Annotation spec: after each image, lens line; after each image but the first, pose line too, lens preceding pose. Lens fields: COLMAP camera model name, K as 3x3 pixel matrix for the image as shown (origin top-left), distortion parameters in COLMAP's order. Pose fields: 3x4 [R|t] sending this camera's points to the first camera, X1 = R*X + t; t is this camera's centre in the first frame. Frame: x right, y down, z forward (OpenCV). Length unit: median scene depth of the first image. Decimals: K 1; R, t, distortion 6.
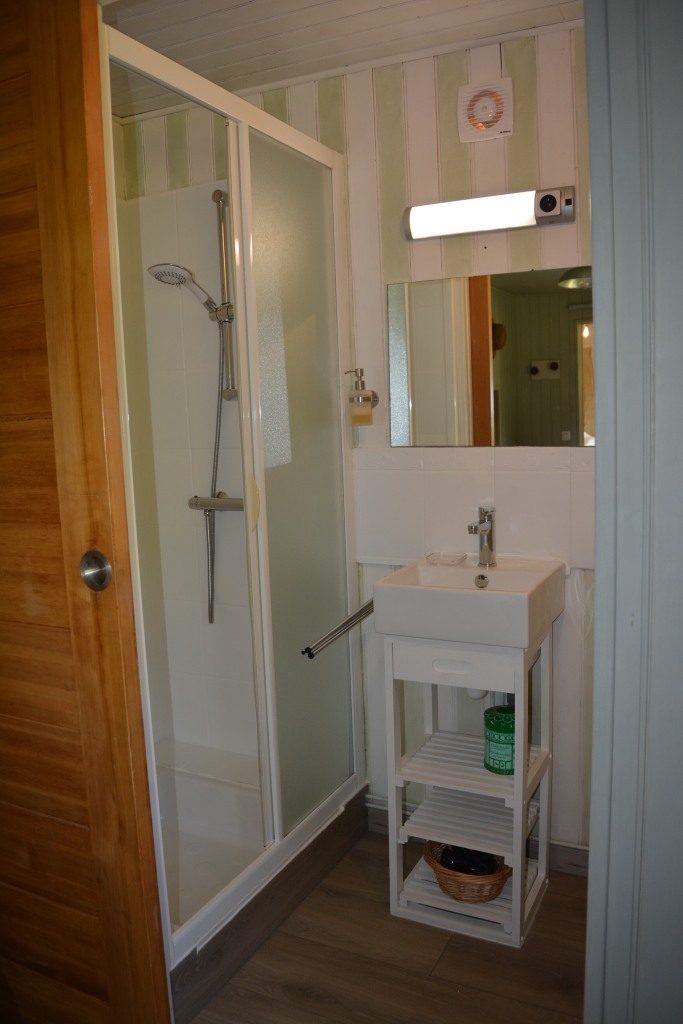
lens RADIAL K [[844.9, 0, 341.2], [0, 844.9, 509.1], [0, 0, 1]] dist [-0.073086, -0.003477]
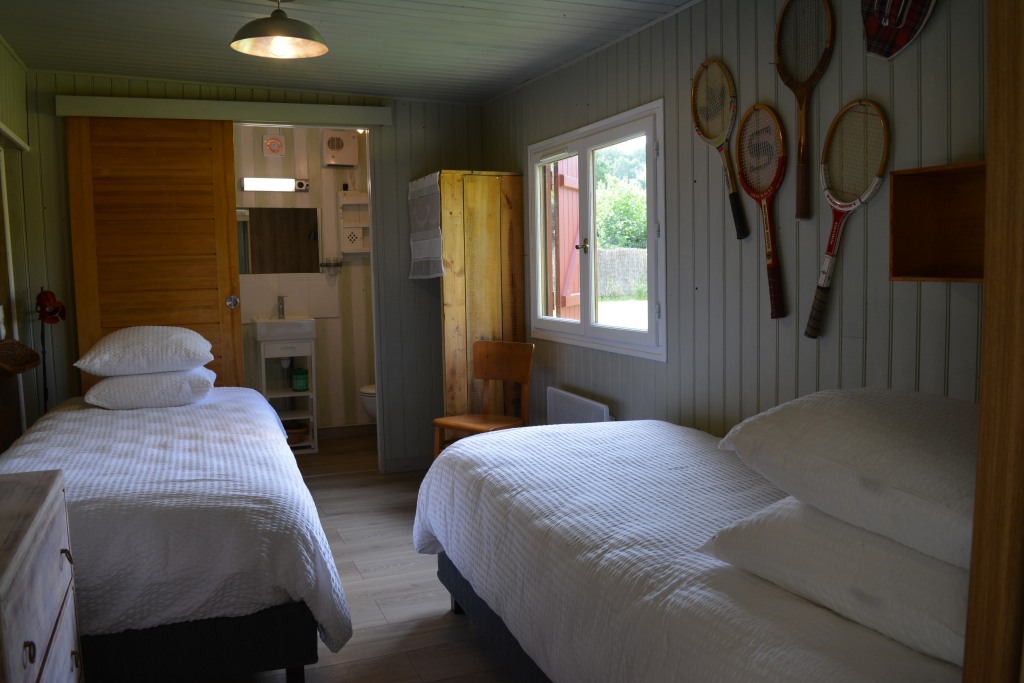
lens RADIAL K [[794.3, 0, 511.1], [0, 794.3, 338.4], [0, 0, 1]] dist [-0.032055, 0.003576]
pose [[0.671255, -0.049394, 0.739579, -1.257644], [0.081982, 0.996603, -0.007848, 0.222878], [-0.736679, 0.065900, 0.673024, -1.263574]]
